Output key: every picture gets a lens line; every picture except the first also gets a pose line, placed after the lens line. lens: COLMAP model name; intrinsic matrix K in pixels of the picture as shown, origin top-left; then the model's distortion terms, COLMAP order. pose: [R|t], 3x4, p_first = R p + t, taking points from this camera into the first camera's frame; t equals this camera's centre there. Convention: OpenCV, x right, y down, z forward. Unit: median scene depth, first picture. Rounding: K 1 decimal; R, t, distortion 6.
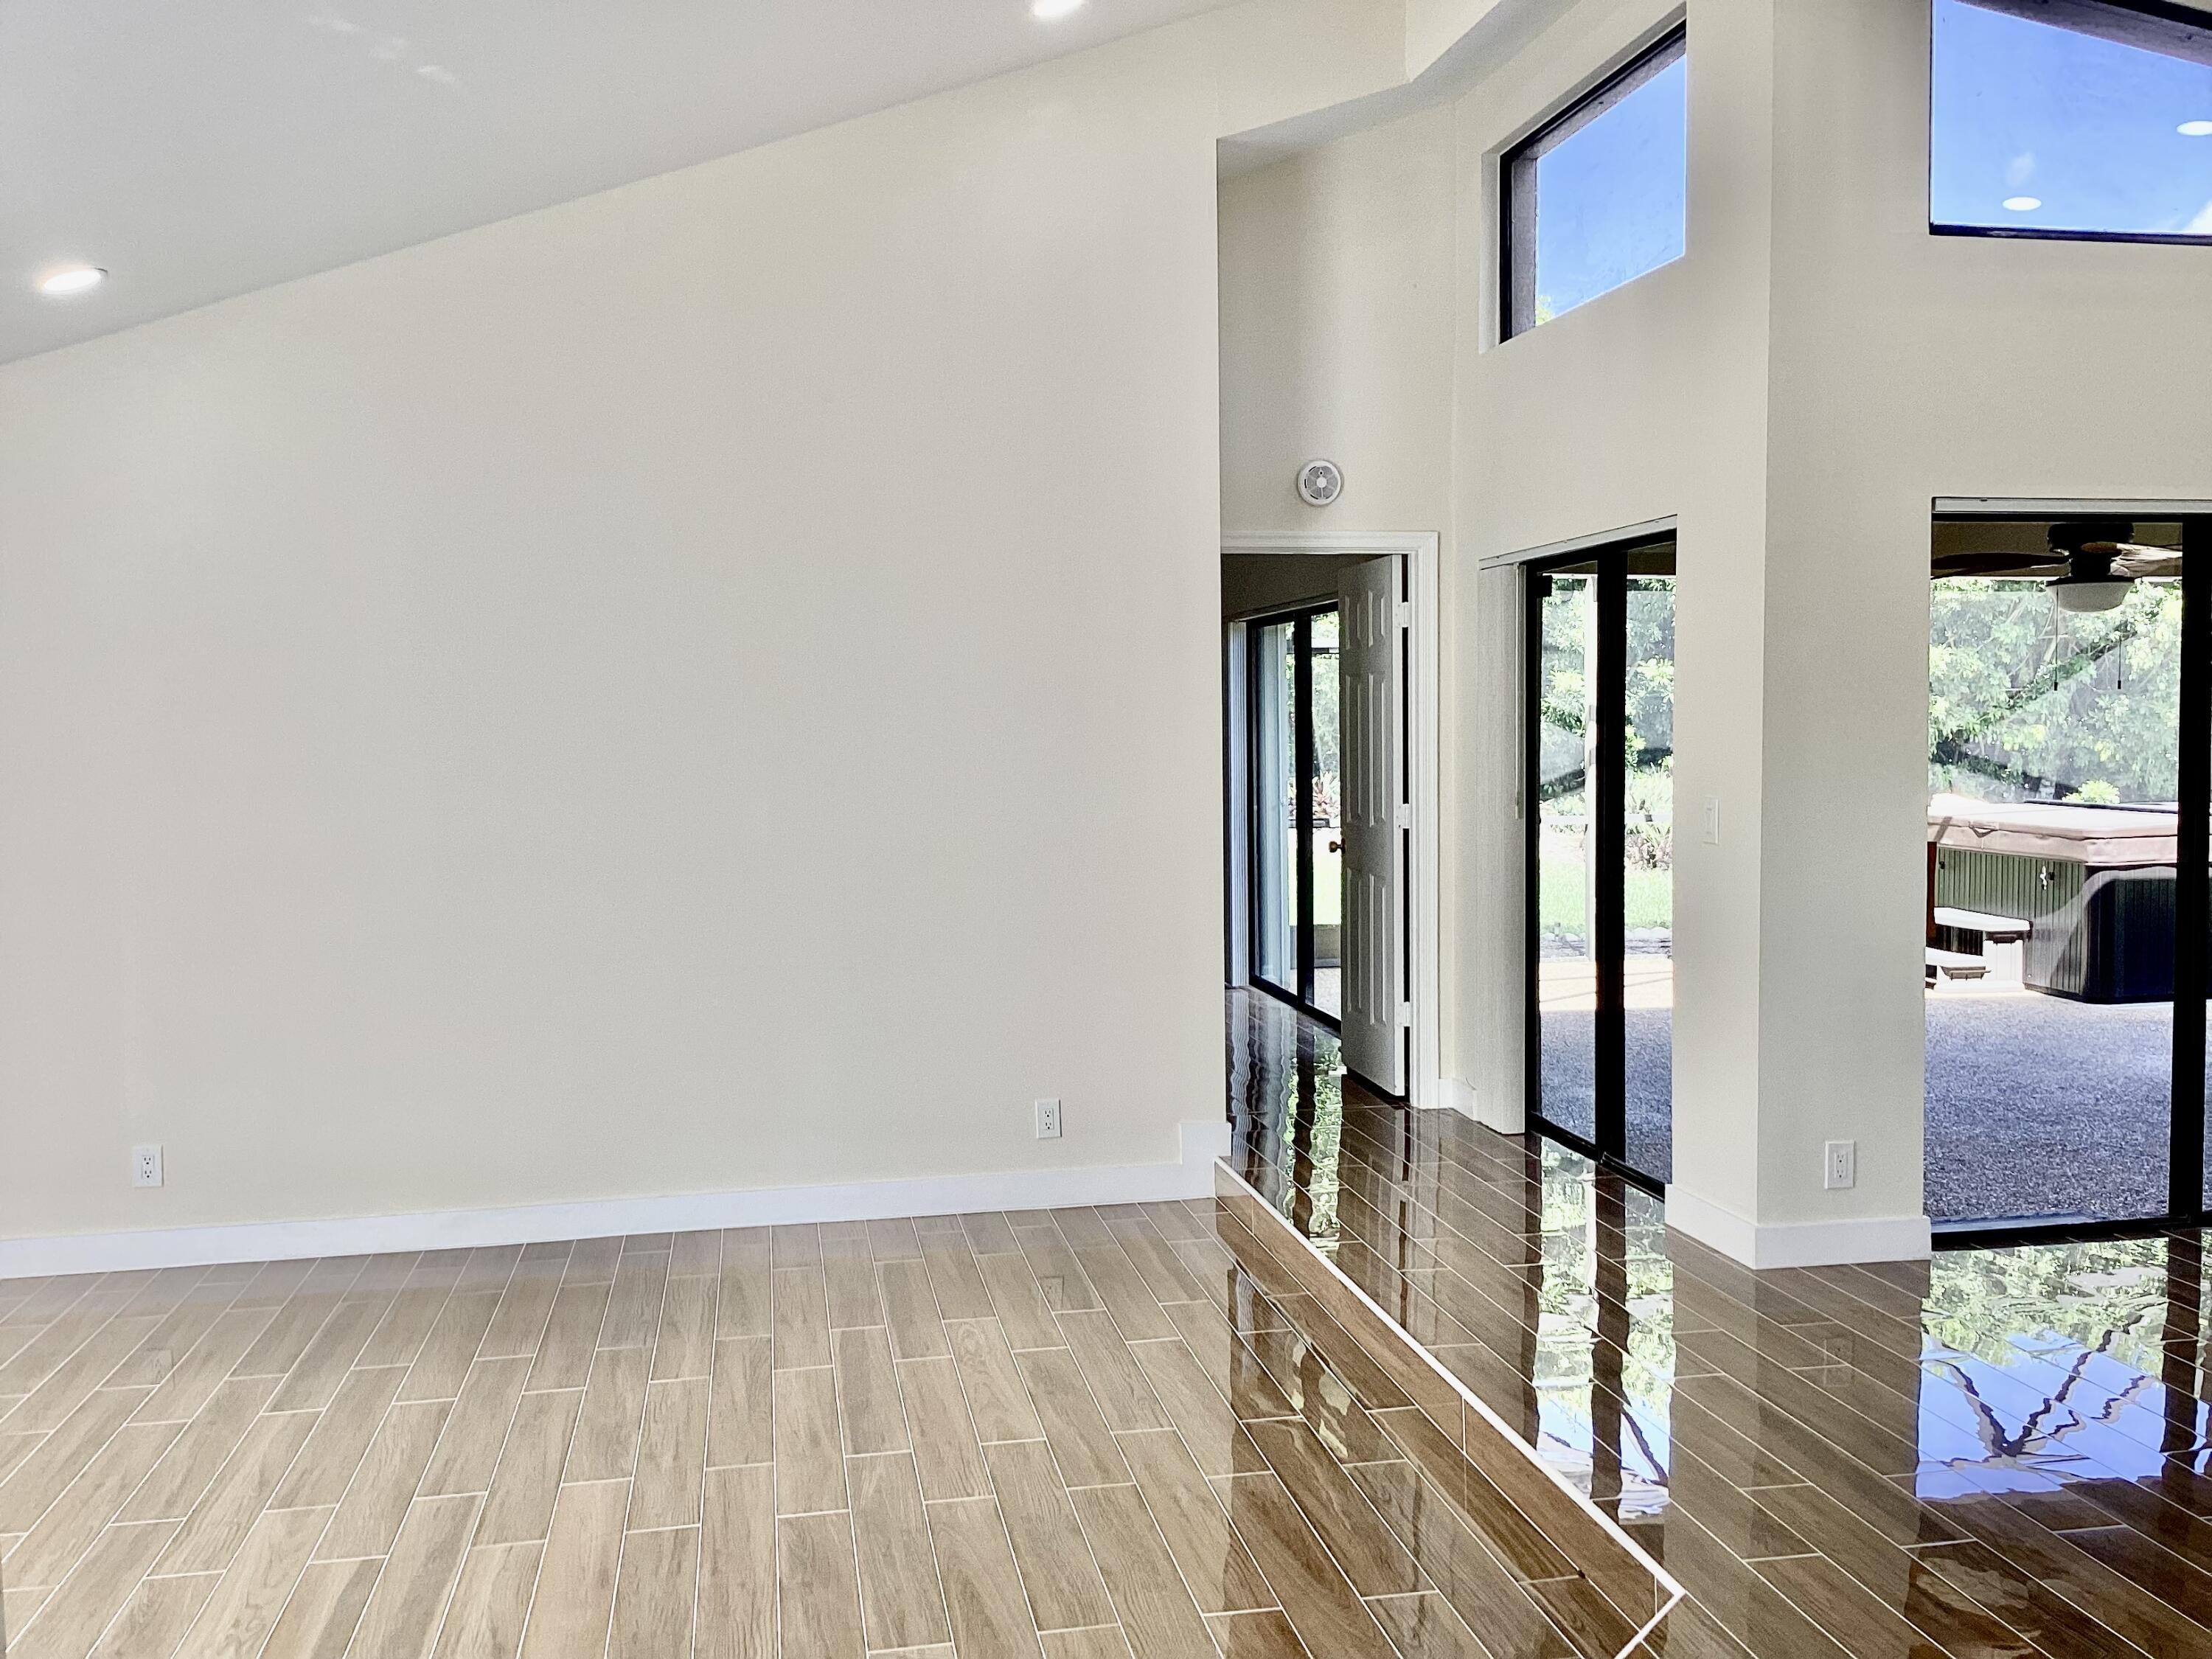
lens RADIAL K [[1984.0, 0, 1139.2], [0, 1984.0, 830.4], [0, 0, 1]] dist [0.134575, -0.232424]
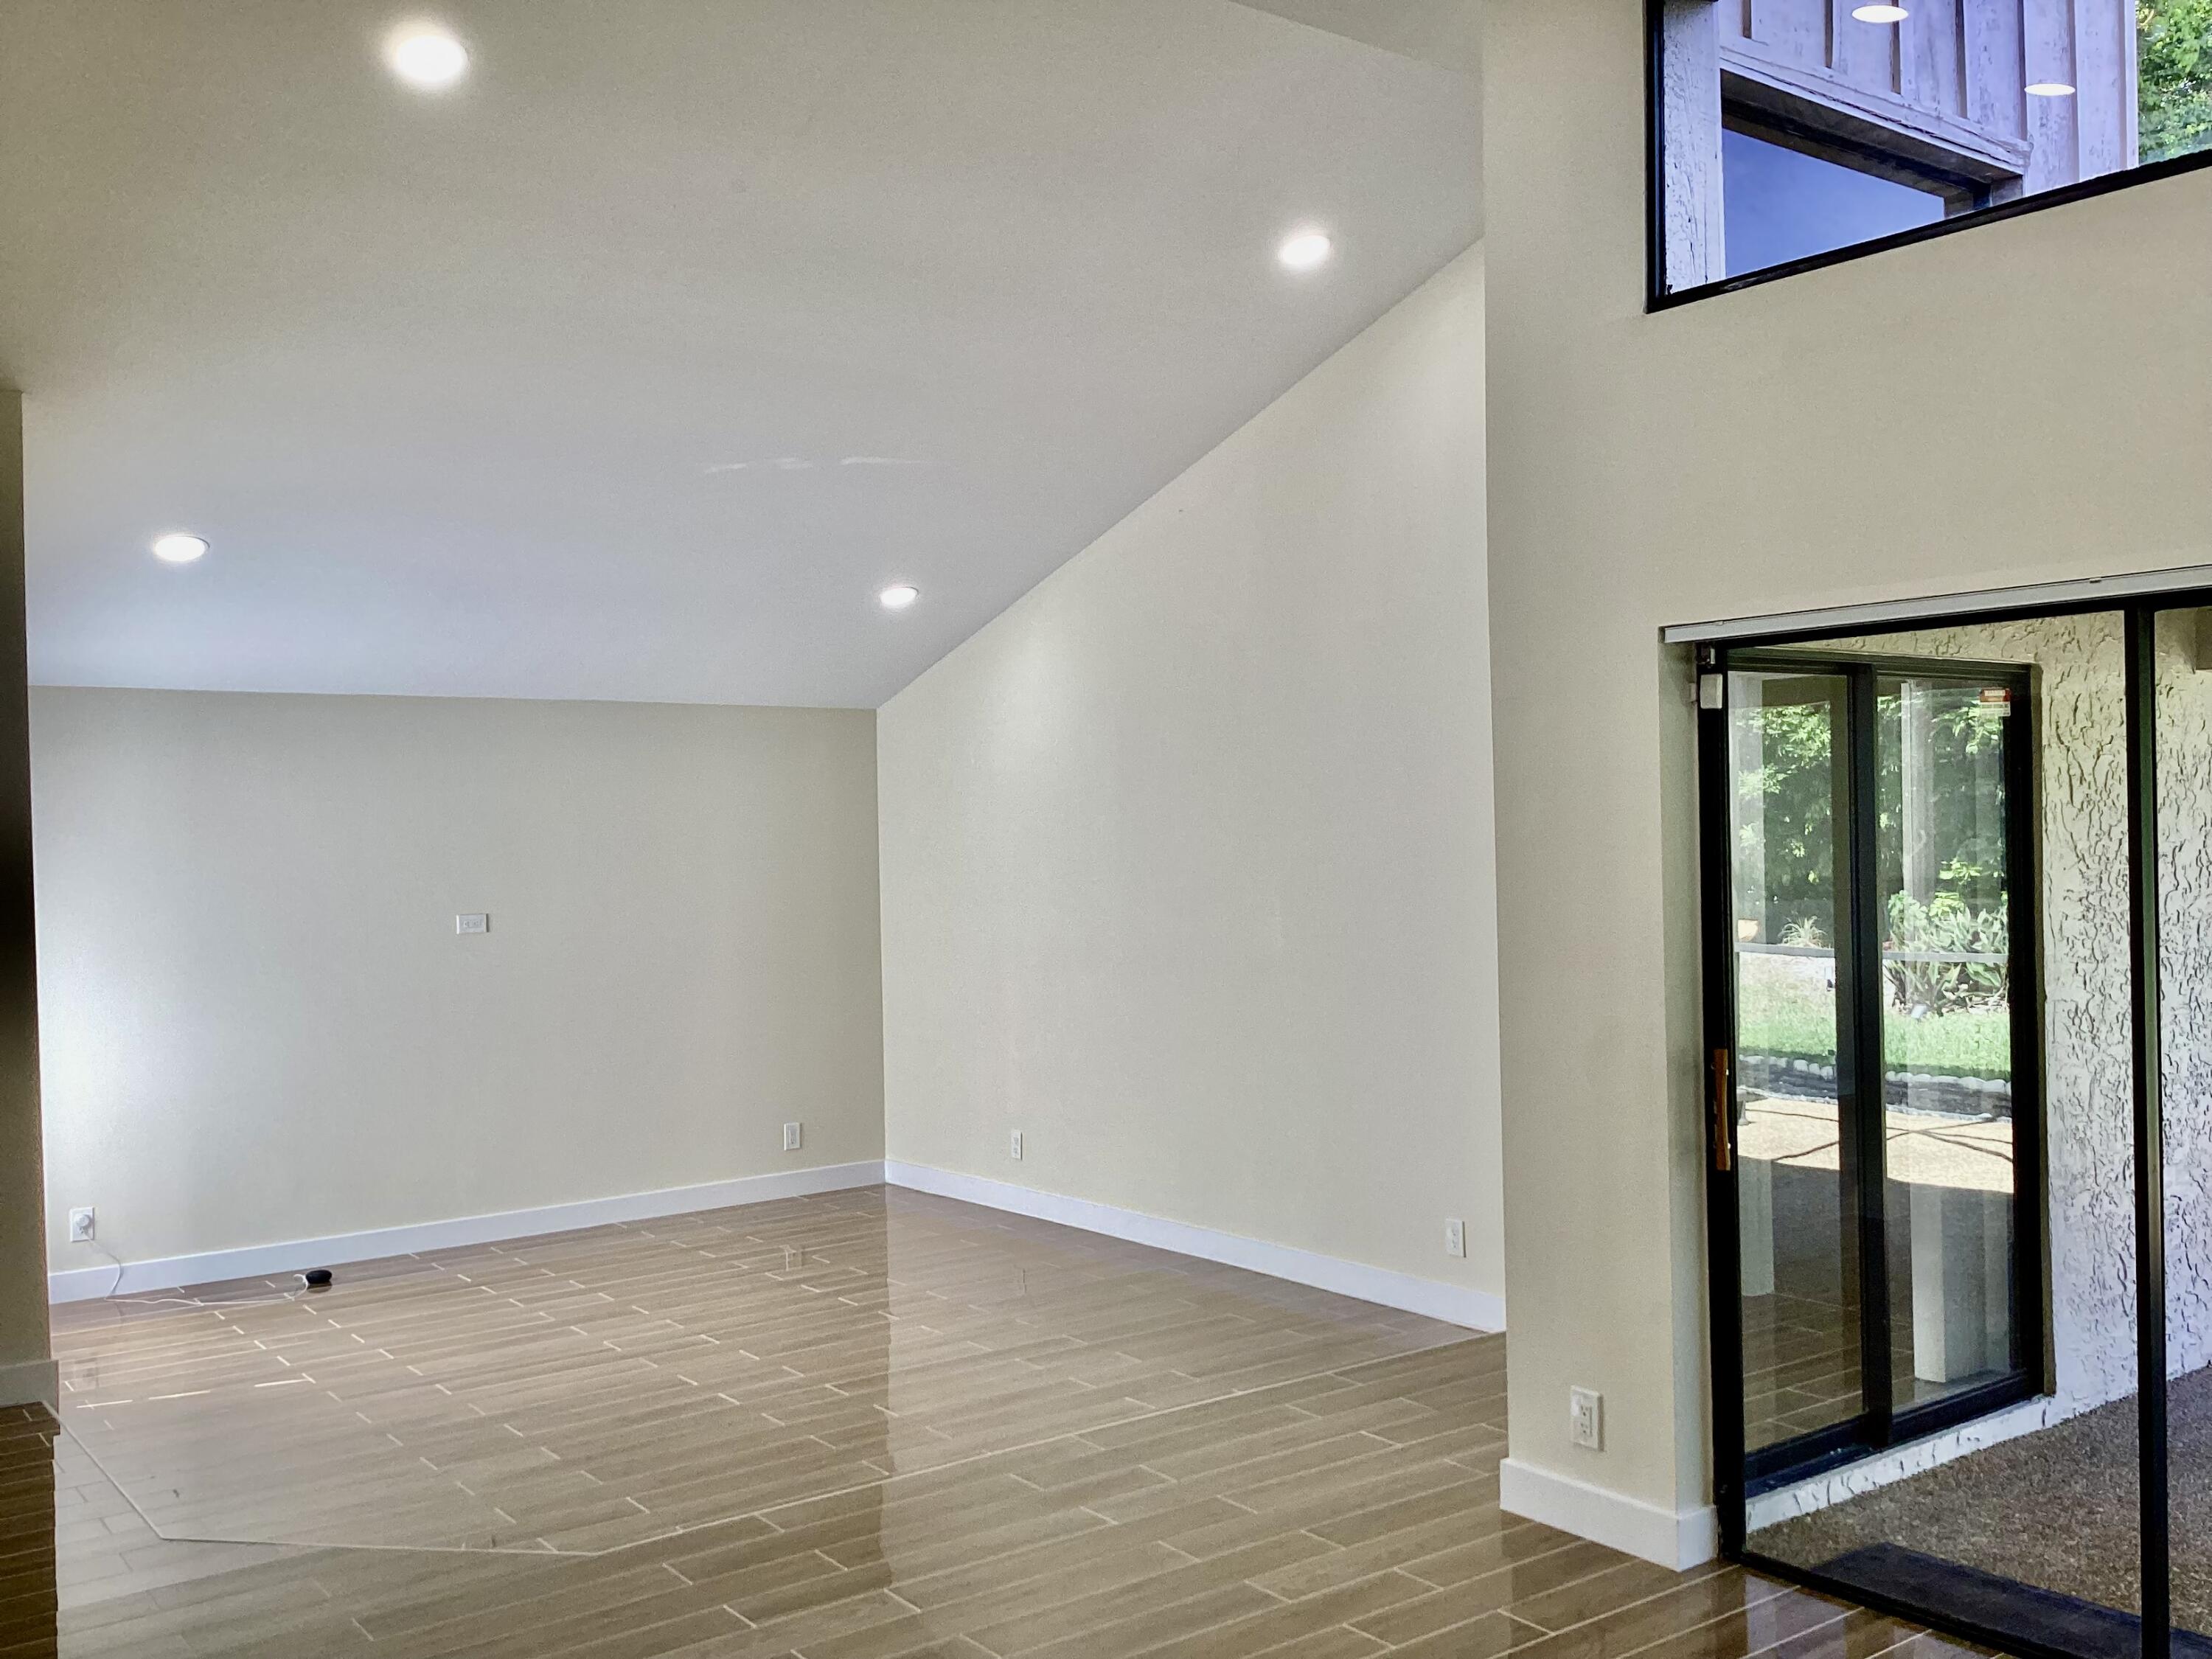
lens RADIAL K [[1987.4, 0, 1117.4], [0, 1987.4, 836.4], [0, 0, 1]] dist [0.119669, -0.220903]
pose [[0.440140, 0.008818, -0.897886, 0.795665], [-0.038969, 0.999197, -0.009289, -0.049171], [0.897083, 0.039078, 0.440130, 0.345900]]
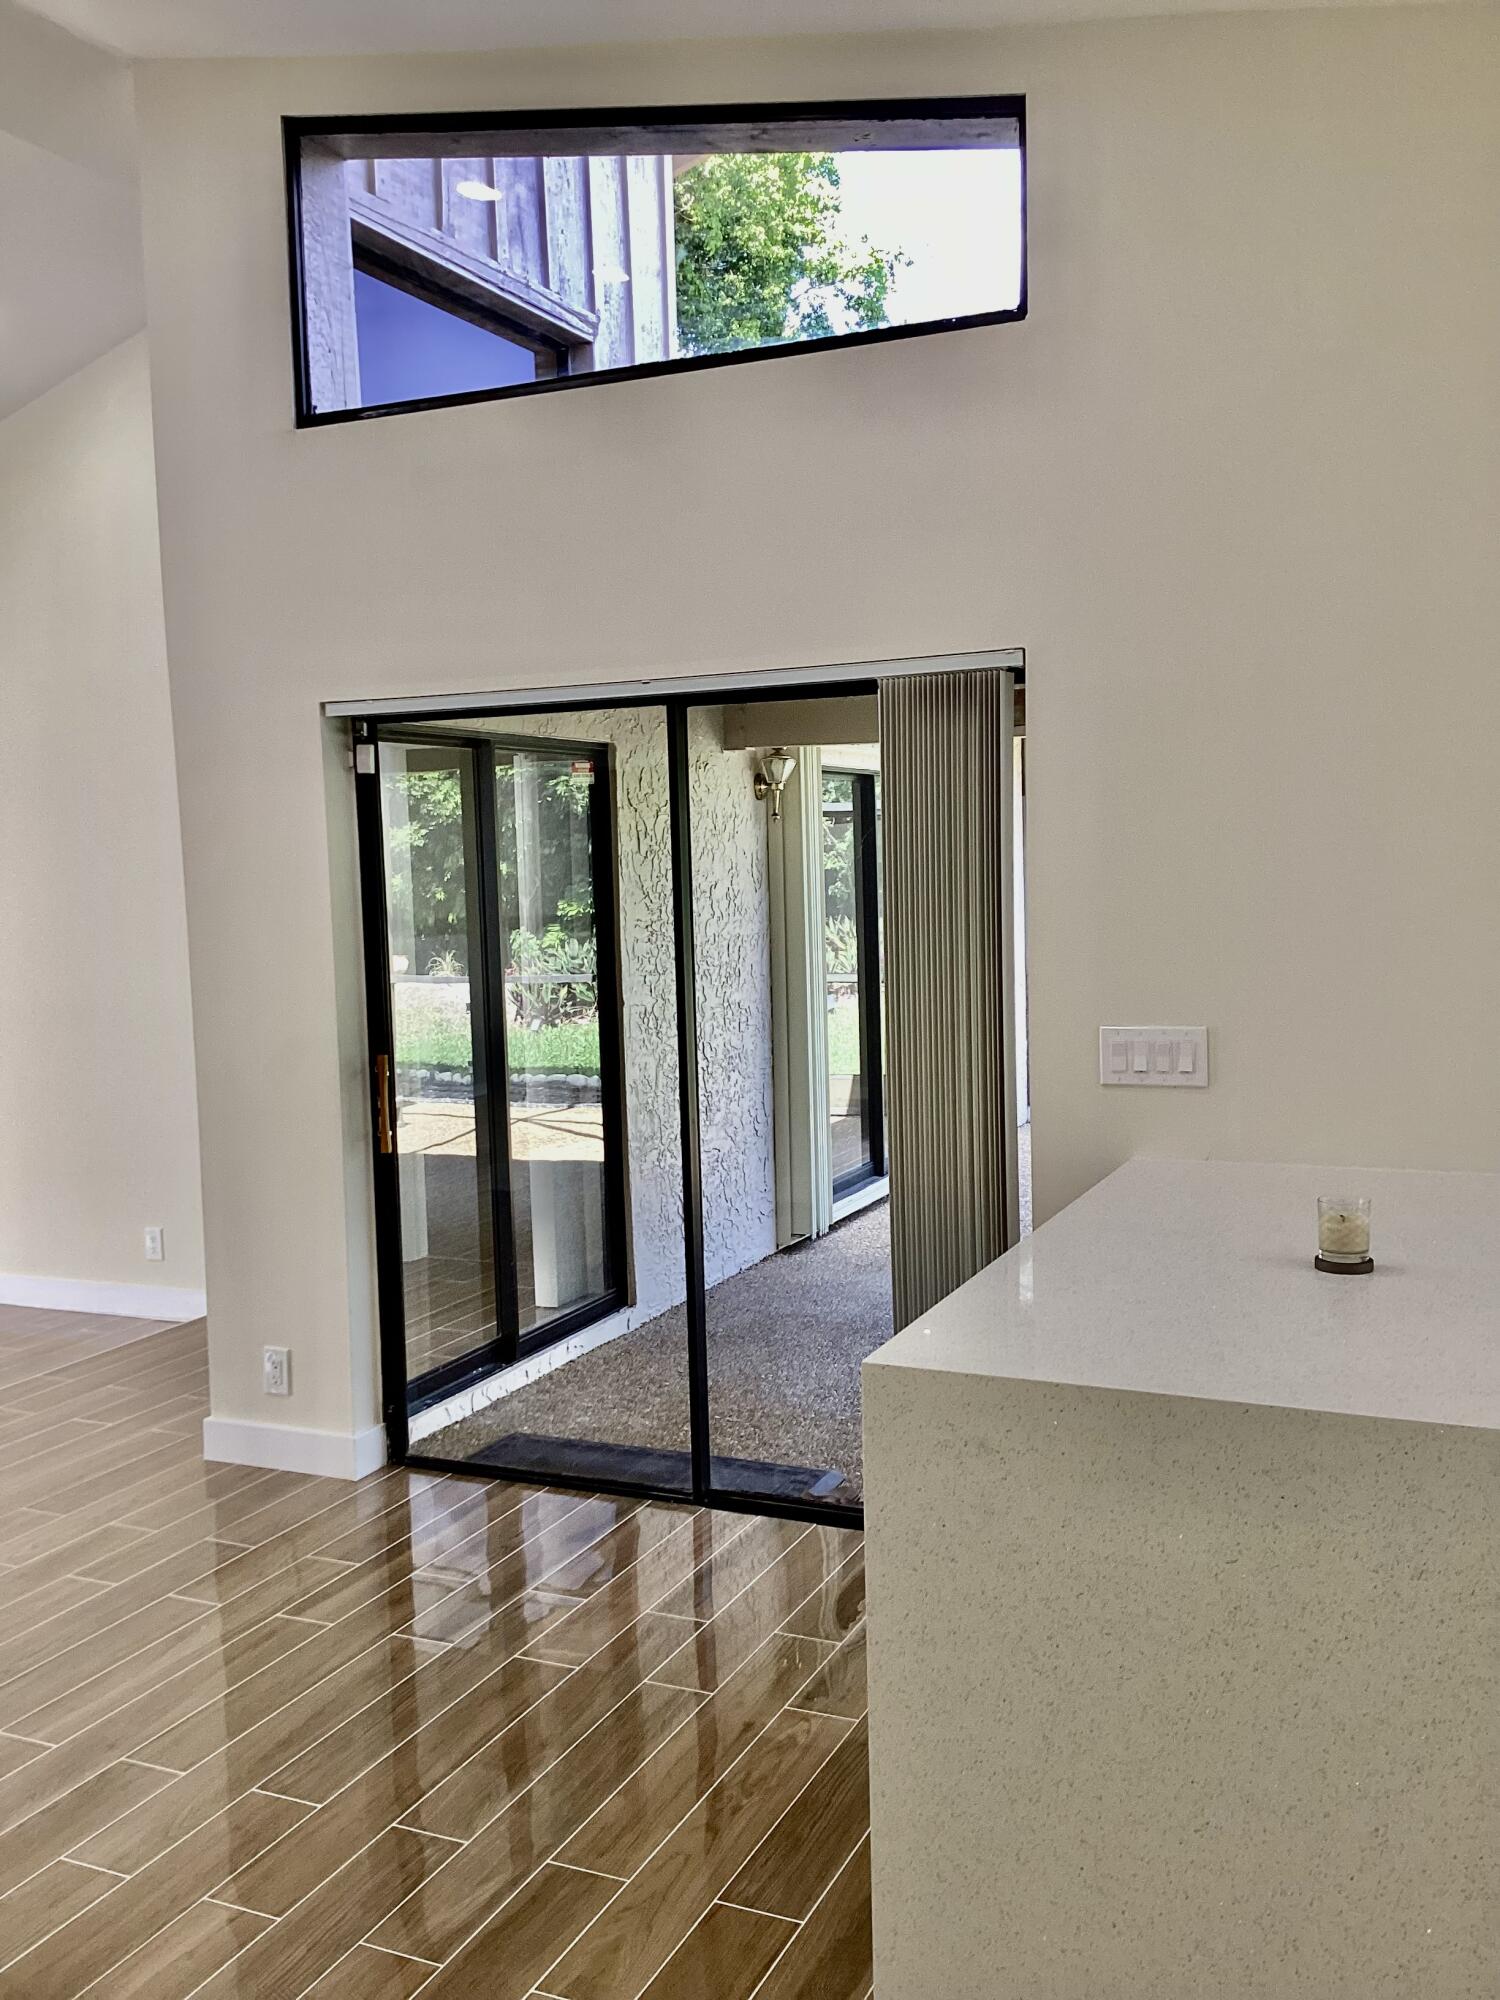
lens RADIAL K [[1796.9, 0, 739.7], [0, 1796.9, 1010.0], [0, 0, 1]] dist [0.119669, -0.220903]
pose [[0.811639, 0.037966, -0.582924, 0.827264], [-0.014653, 0.998895, 0.044656, -0.045616], [0.583975, -0.027703, 0.811299, 0.315516]]
